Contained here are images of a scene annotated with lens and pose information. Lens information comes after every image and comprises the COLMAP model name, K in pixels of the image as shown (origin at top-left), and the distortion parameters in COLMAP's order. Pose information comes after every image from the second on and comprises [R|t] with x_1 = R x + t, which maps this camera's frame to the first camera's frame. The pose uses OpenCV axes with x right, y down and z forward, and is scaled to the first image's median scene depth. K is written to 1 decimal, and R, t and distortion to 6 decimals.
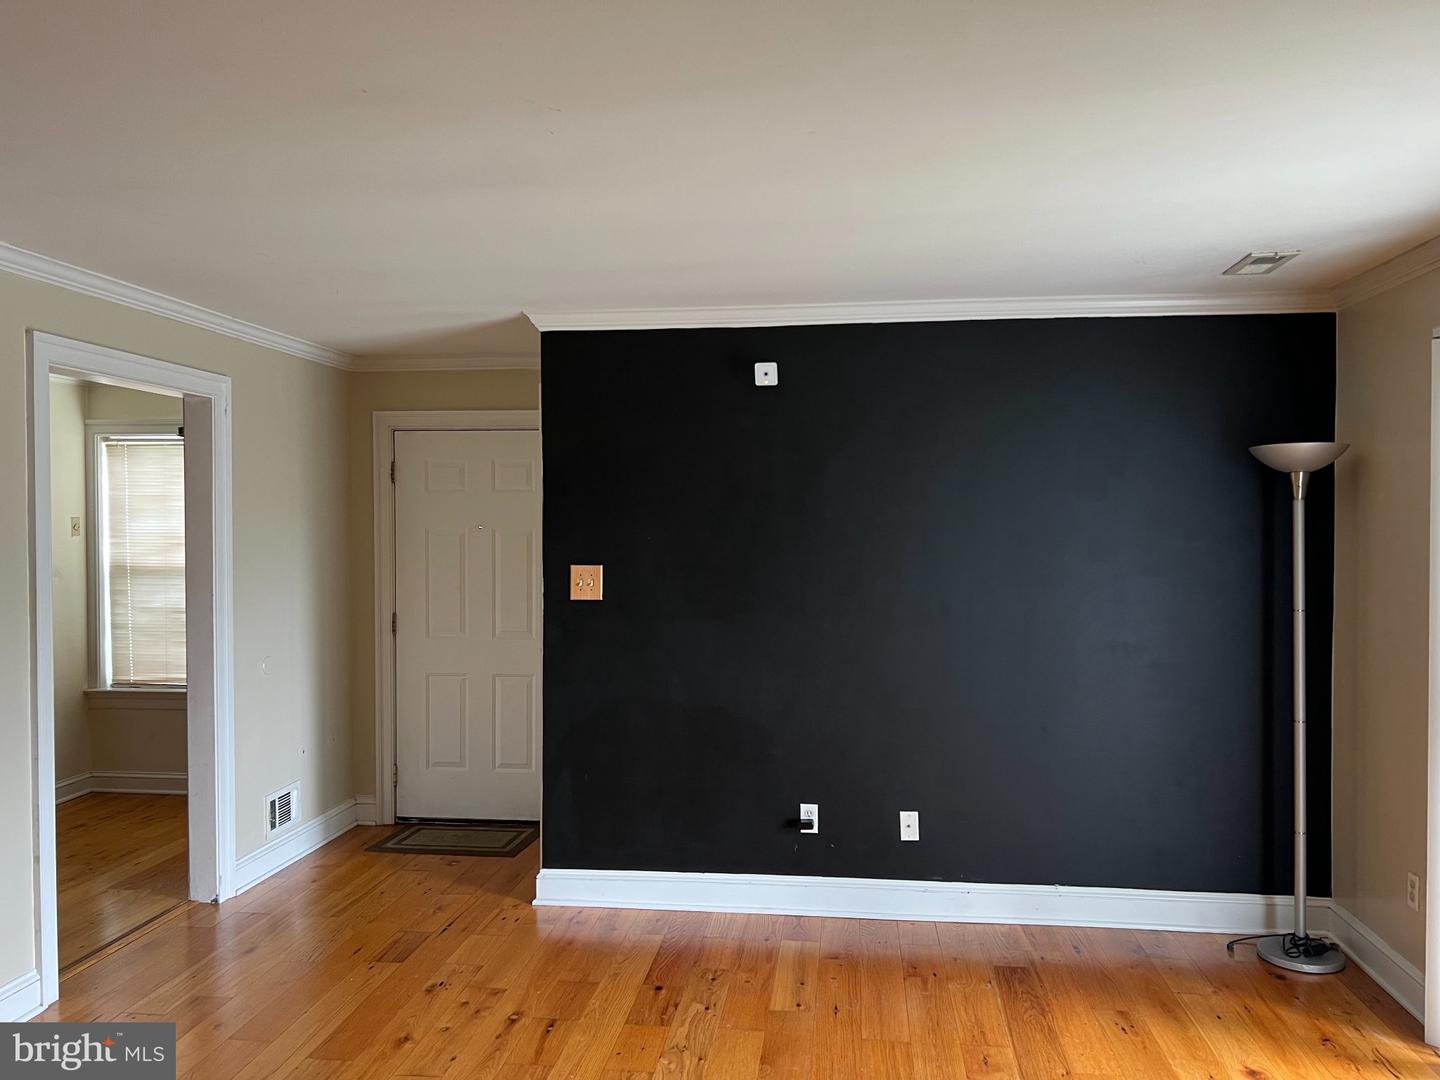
lens RADIAL K [[1081.5, 0, 722.1], [0, 1081.5, 538.6], [0, 0, 1]] dist [0.022835, -0.008586]
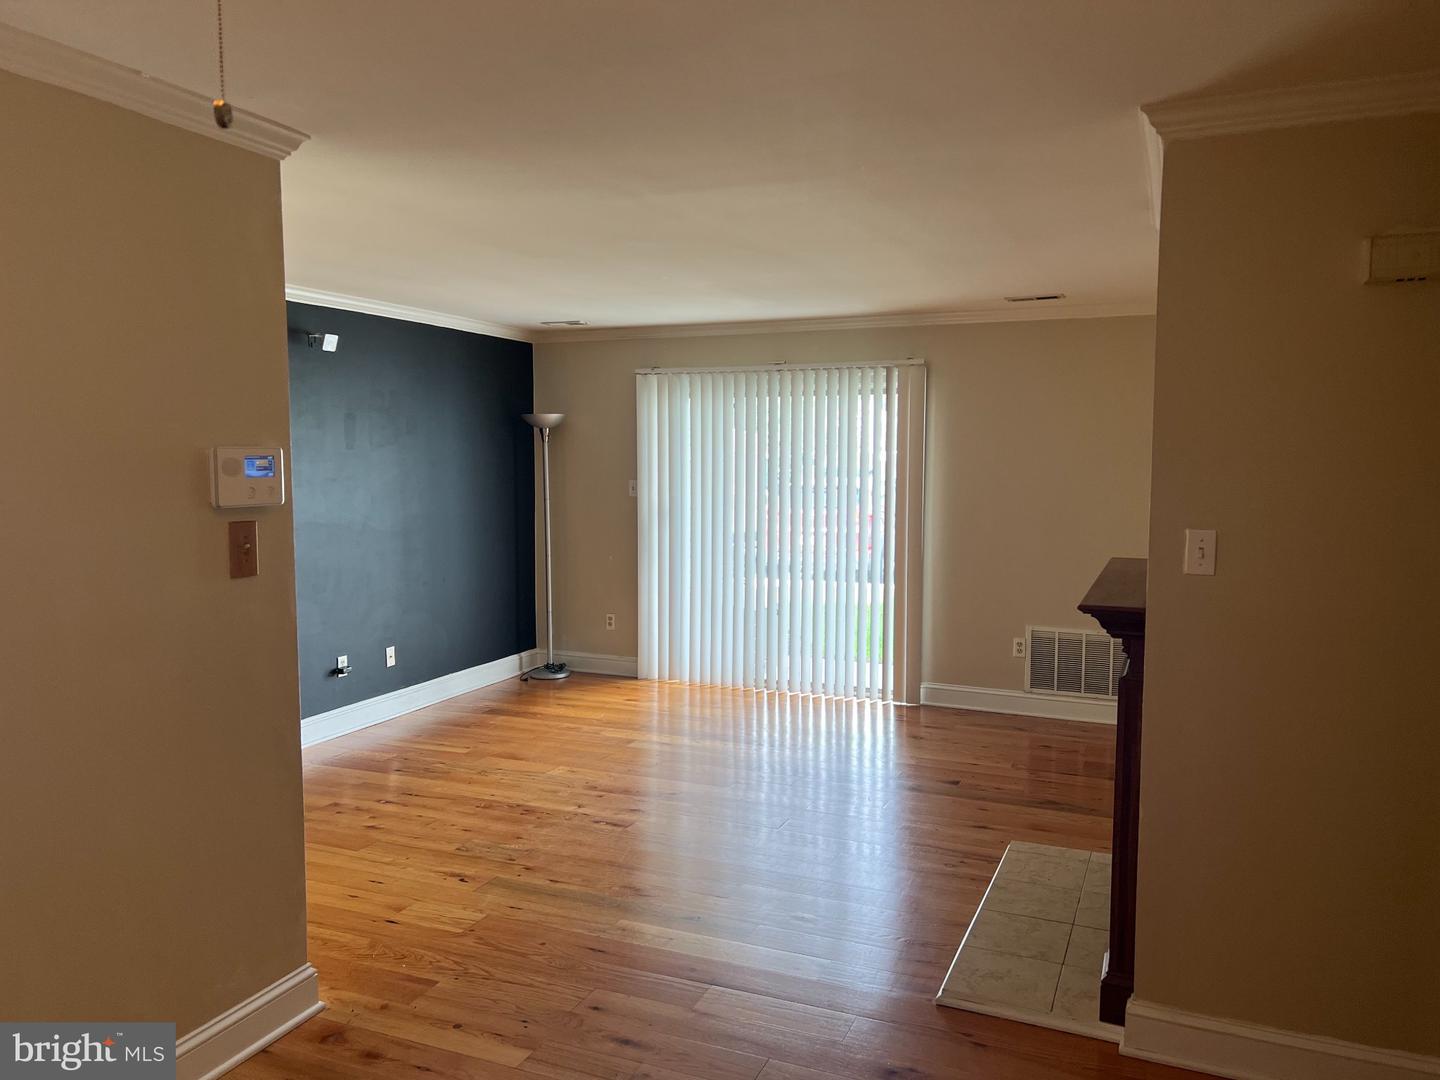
lens RADIAL K [[1081.5, 0, 723.2], [0, 1081.5, 541.9], [0, 0, 1]] dist [0.022835, -0.008586]
pose [[0.267780, -0.074939, 0.960561, -0.893191], [0.012580, 0.997158, 0.074287, 0.001488], [-0.963398, -0.007808, 0.267961, 0.123358]]
